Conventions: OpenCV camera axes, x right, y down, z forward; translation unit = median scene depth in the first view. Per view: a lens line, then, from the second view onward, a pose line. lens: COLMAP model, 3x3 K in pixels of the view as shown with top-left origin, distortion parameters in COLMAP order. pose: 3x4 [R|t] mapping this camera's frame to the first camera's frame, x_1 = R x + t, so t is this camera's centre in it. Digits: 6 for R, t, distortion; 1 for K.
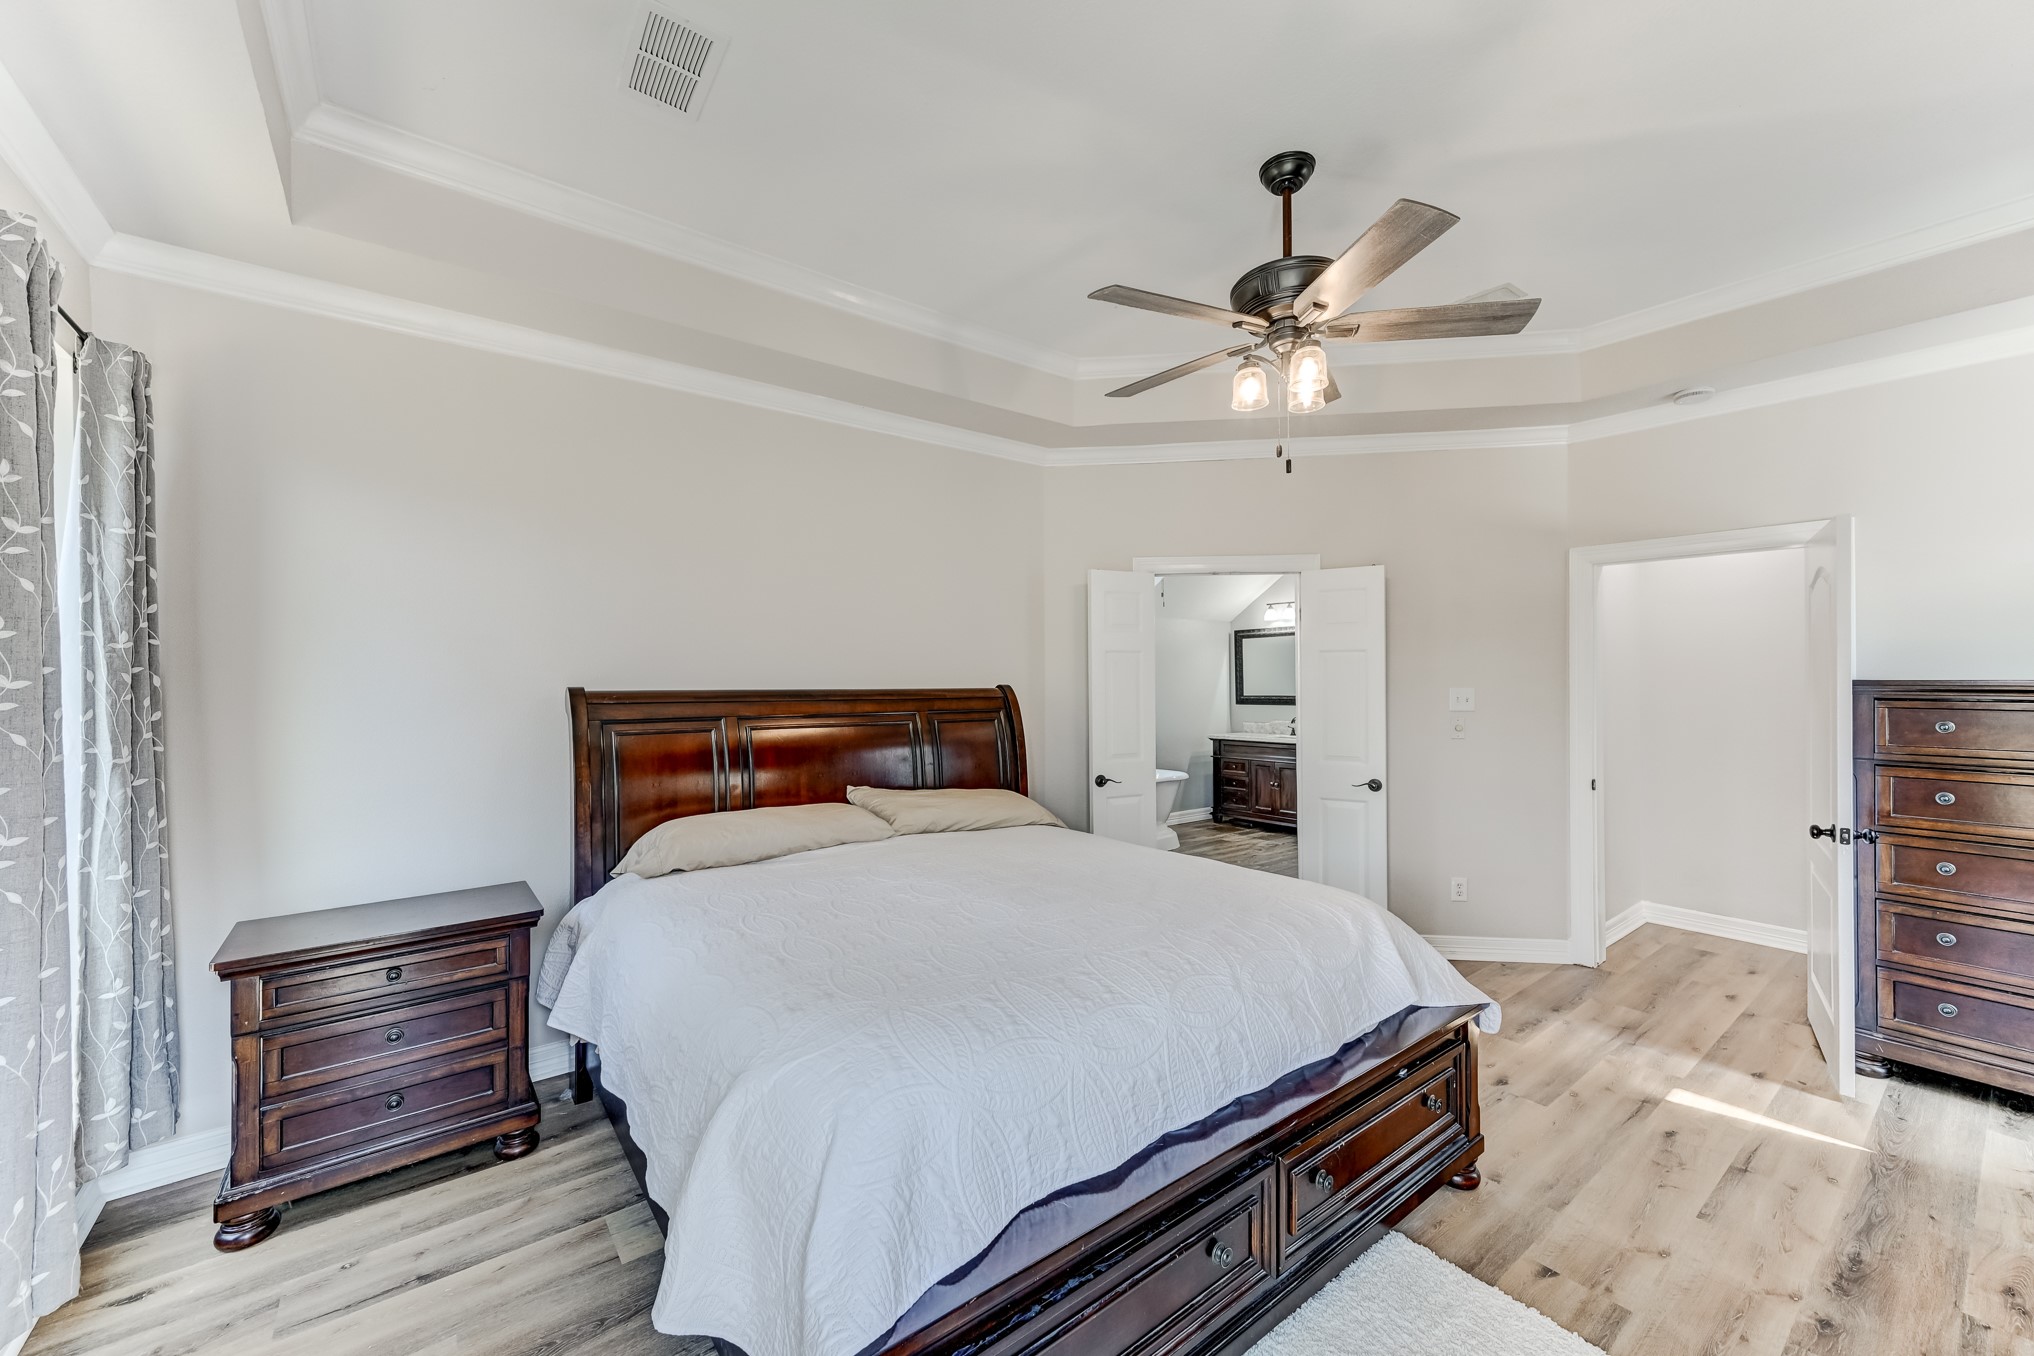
lens RADIAL K [[778.7, 0, 1025.6], [0, 778.7, 684.4], [0, 0, 1]] dist [0.000421, 0.000096]
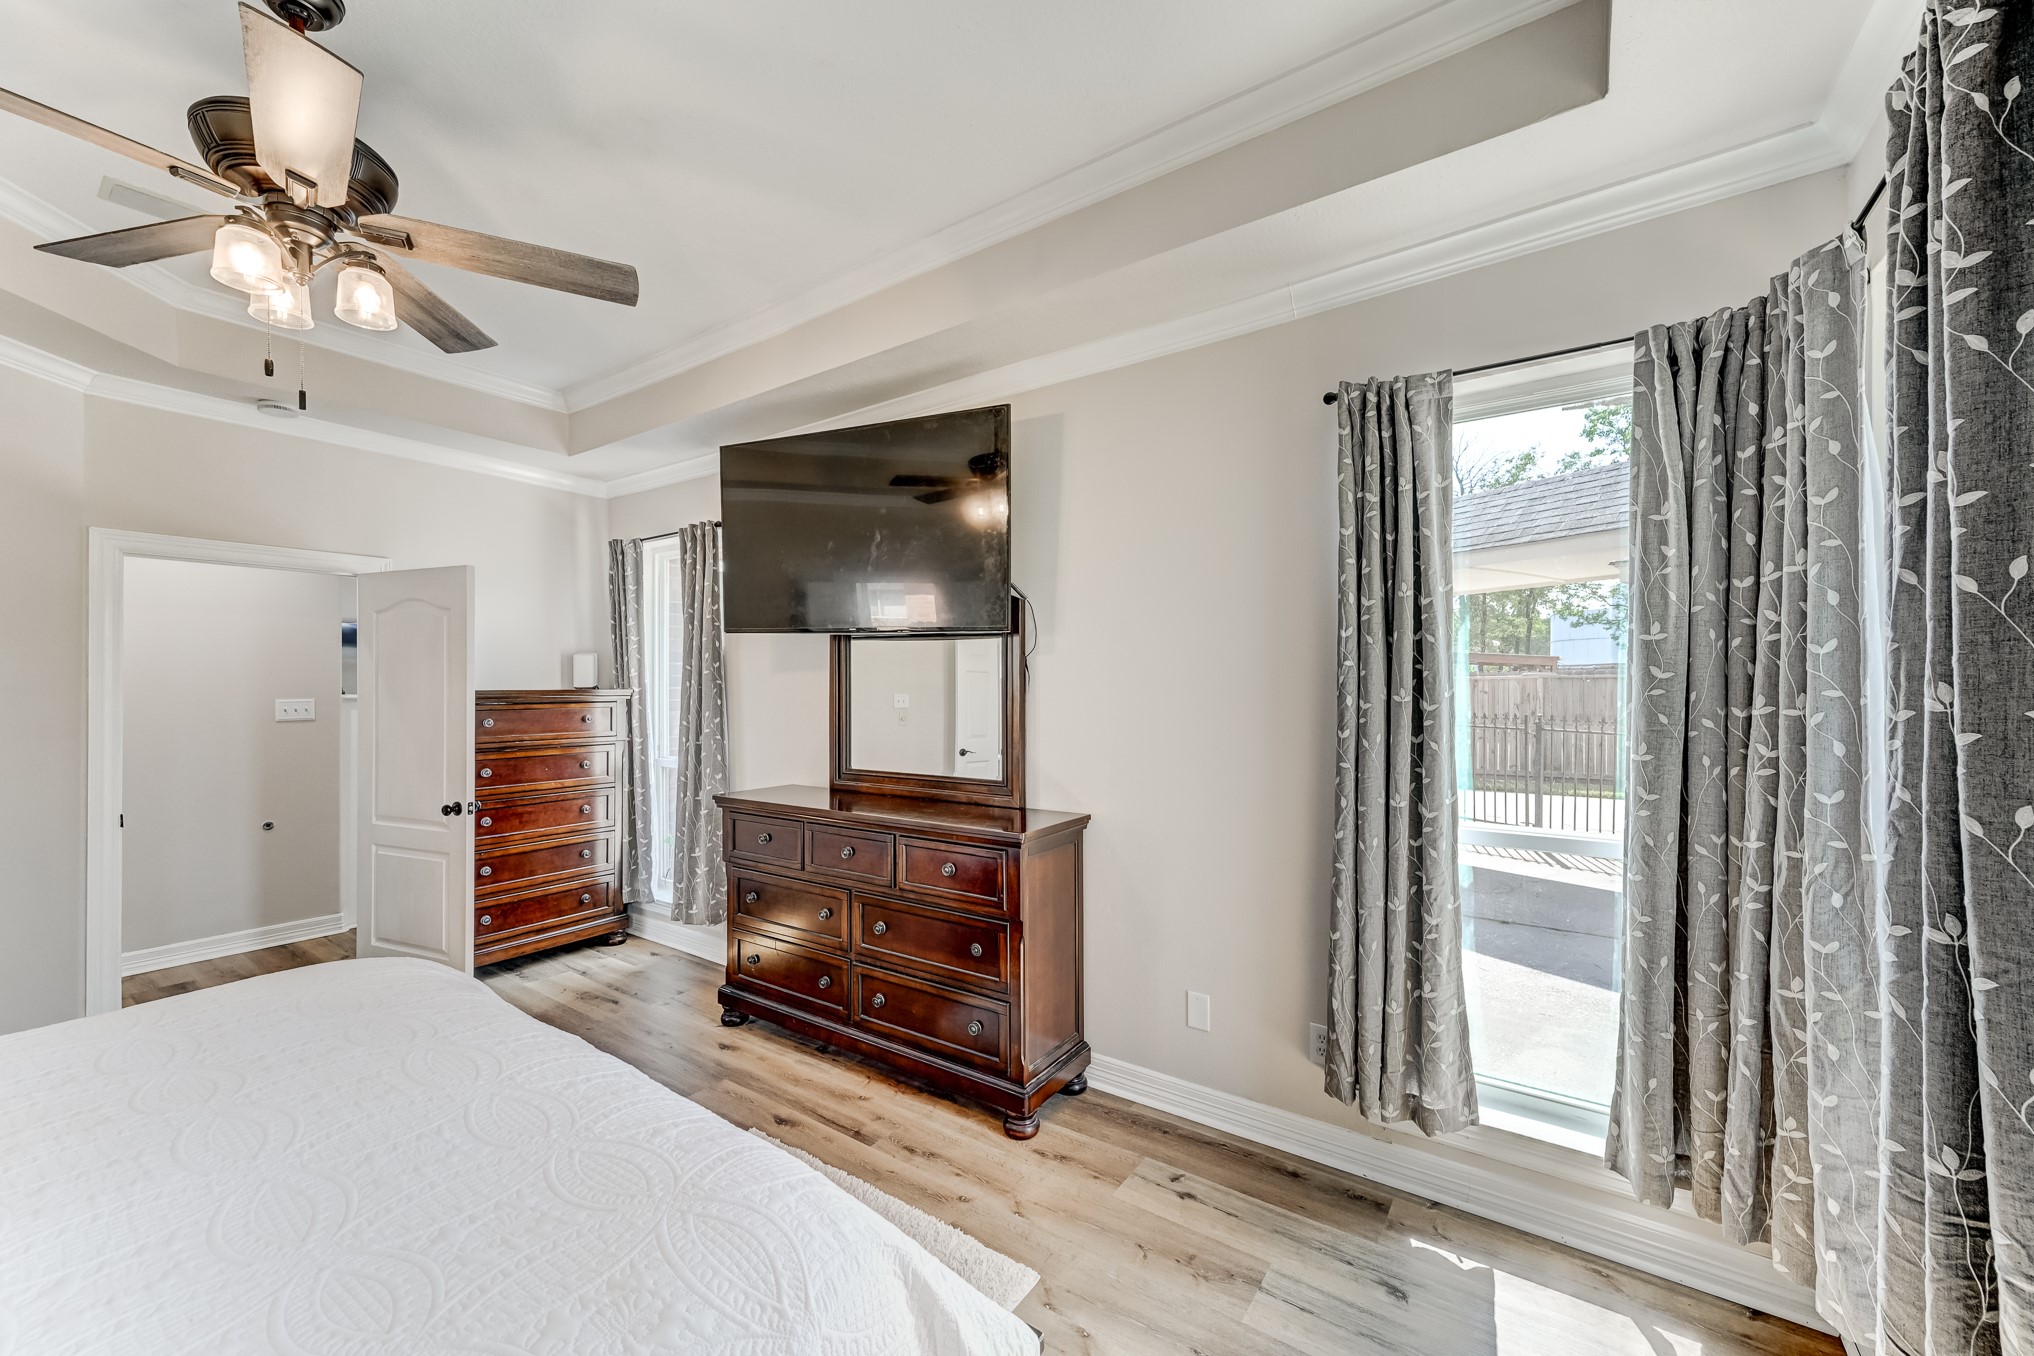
lens RADIAL K [[778.7, 0, 1025.6], [0, 778.7, 684.4], [0, 0, 1]] dist [0.000421, 0.000096]
pose [[-0.301497, 0.012280, 0.953388, -0.493115], [0.008455, 0.999912, -0.010205, 0.004401], [-0.953429, 0.004984, -0.301575, 0.485810]]
